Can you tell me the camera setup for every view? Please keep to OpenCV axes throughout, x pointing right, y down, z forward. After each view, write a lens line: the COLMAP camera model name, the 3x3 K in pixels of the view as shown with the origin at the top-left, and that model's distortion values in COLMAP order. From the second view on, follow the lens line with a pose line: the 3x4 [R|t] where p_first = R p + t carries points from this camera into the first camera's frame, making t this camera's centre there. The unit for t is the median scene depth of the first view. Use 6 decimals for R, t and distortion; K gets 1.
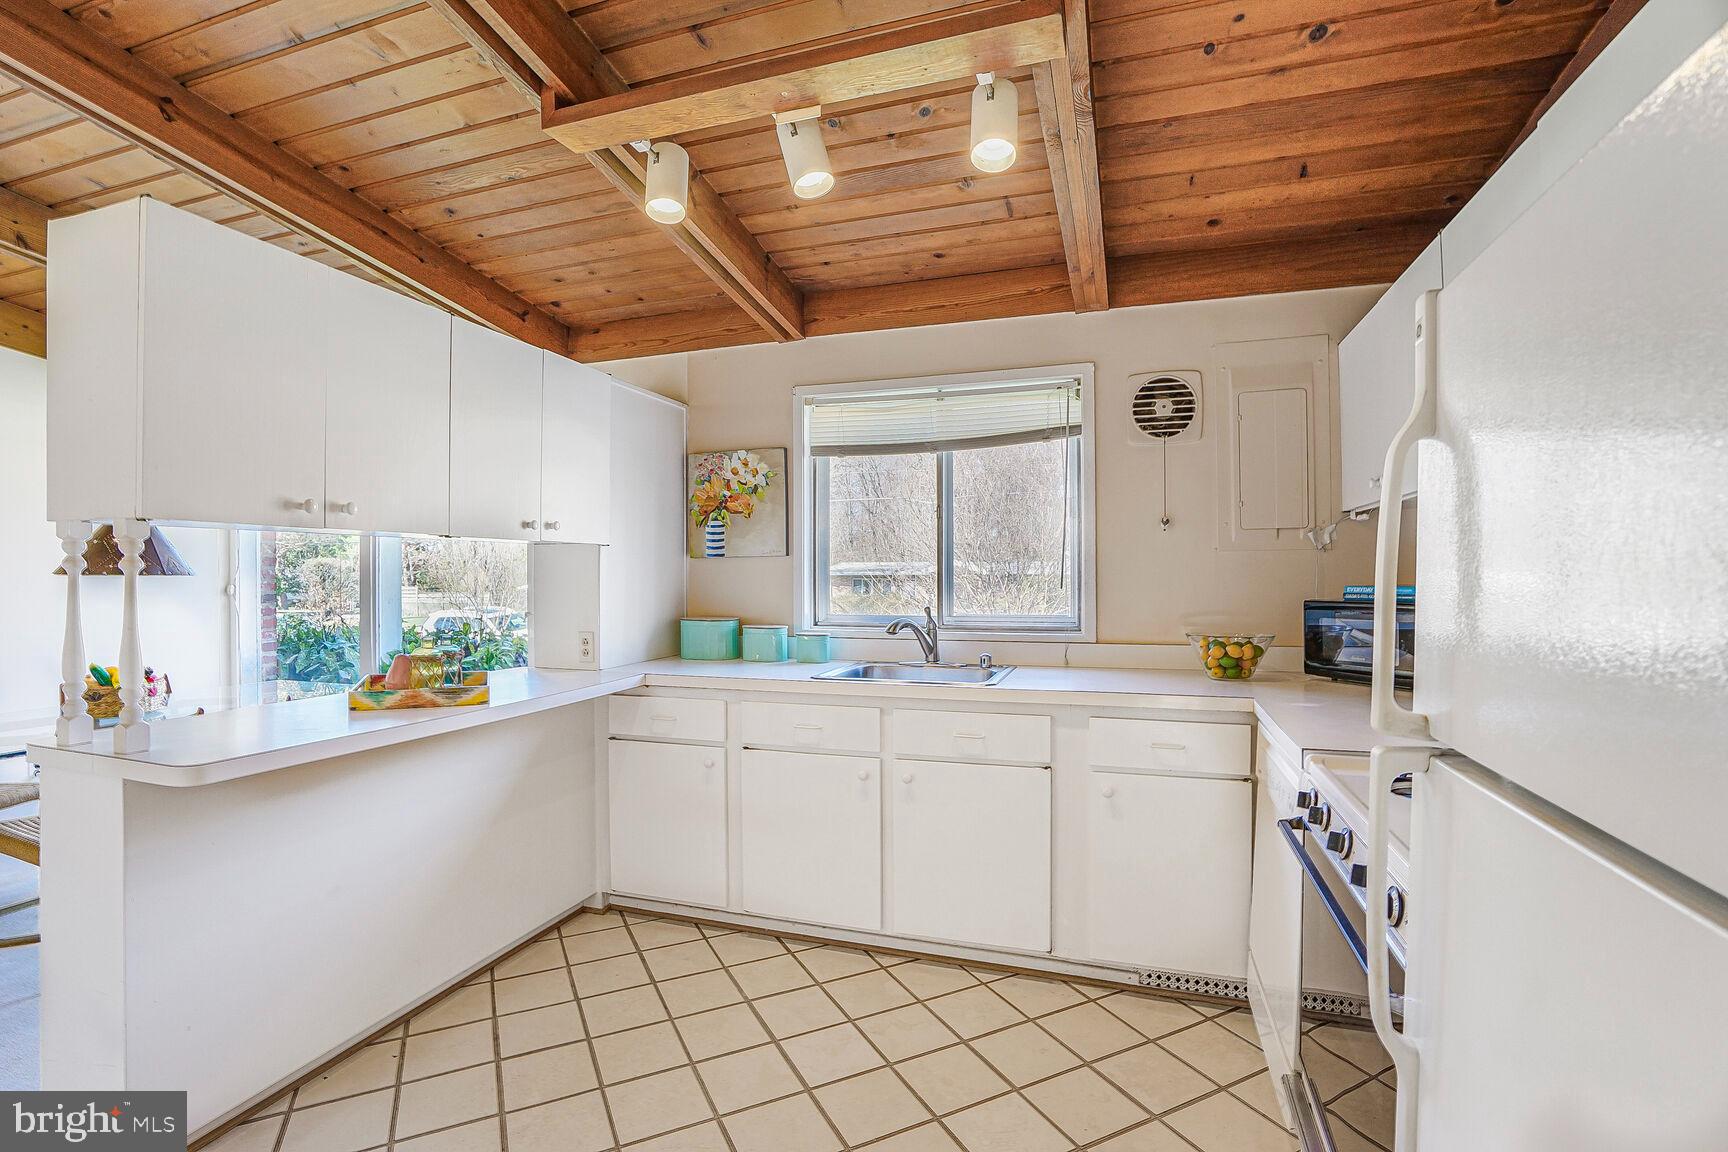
lens RADIAL K [[801.9, 0, 882.9], [0, 801.9, 580.7], [0, 0, 1]] dist [-0.002762, 0.000935]
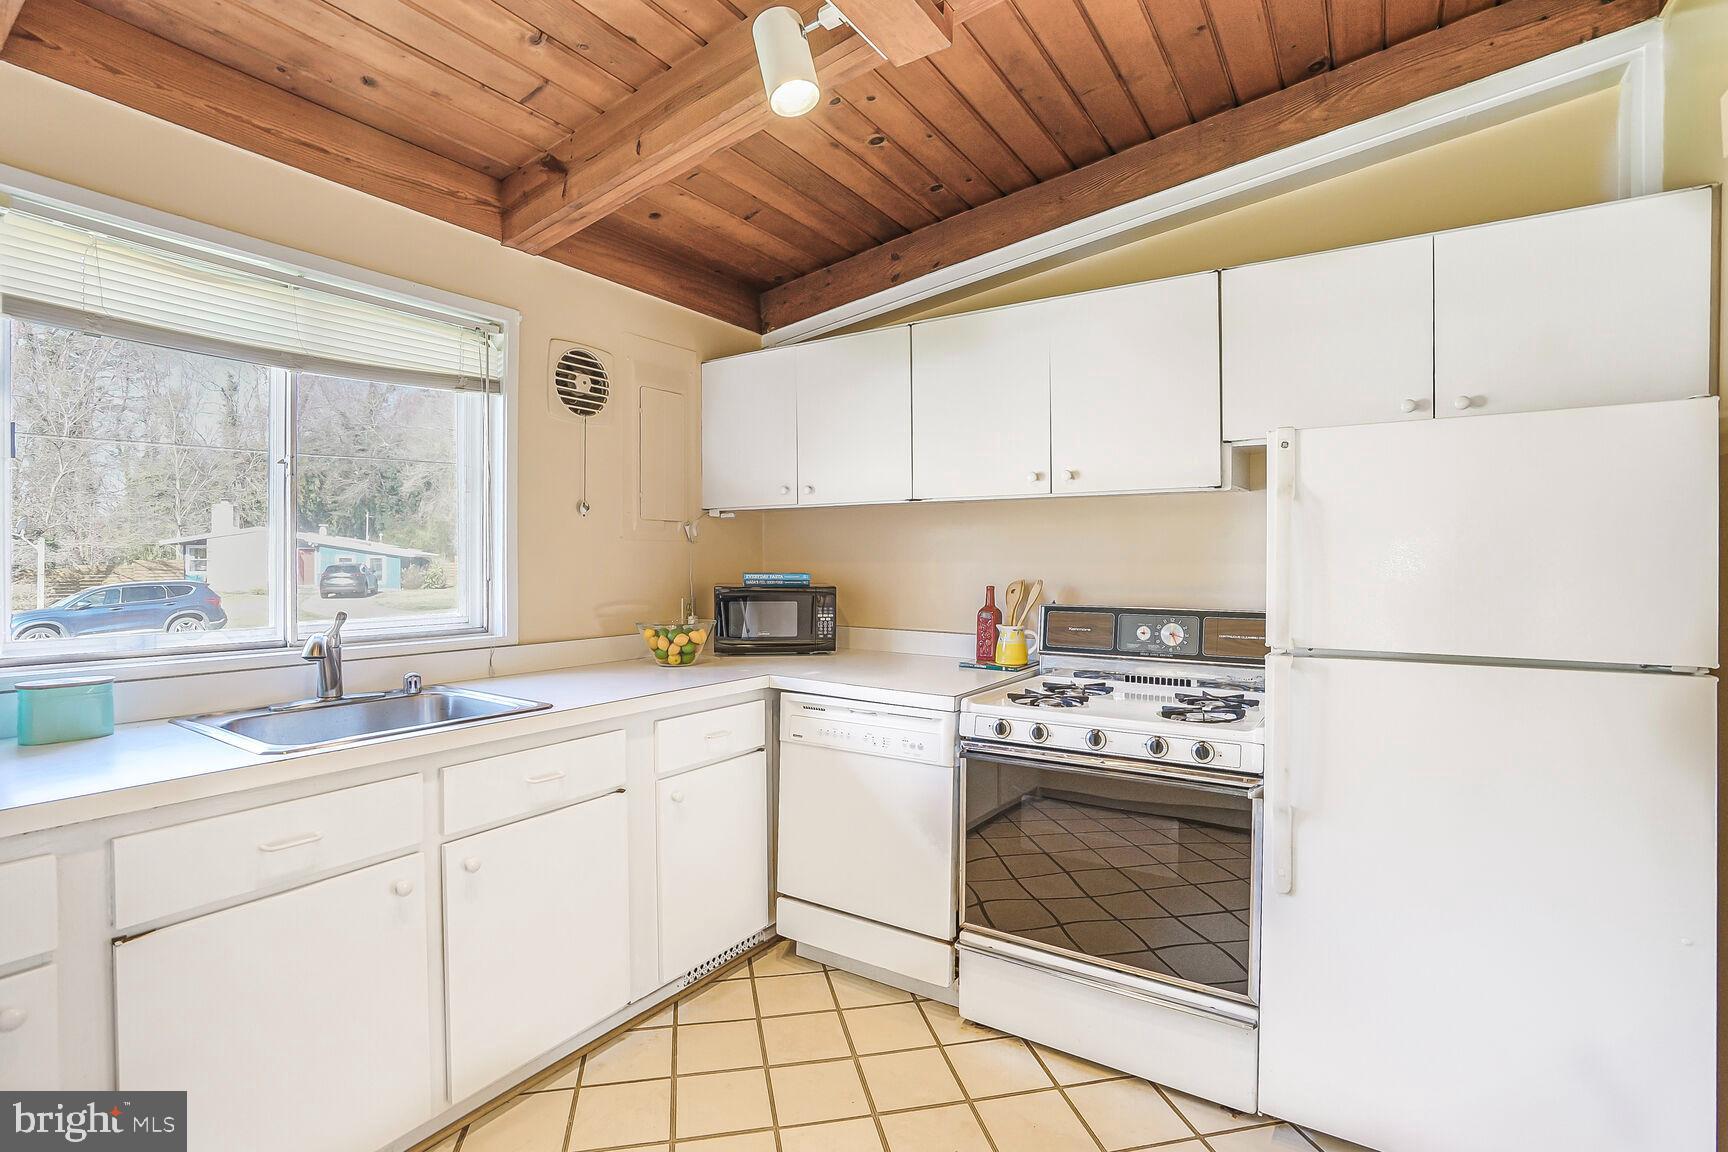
lens RADIAL K [[801.9, 0, 872.9], [0, 801.9, 569.1], [0, 0, 1]] dist [-0.002762, 0.000935]
pose [[0.294826, -0.007138, 0.955524, -0.438052], [0.003172, 0.999974, 0.006491, -0.006270], [-0.955546, 0.001117, 0.294841, 0.405823]]
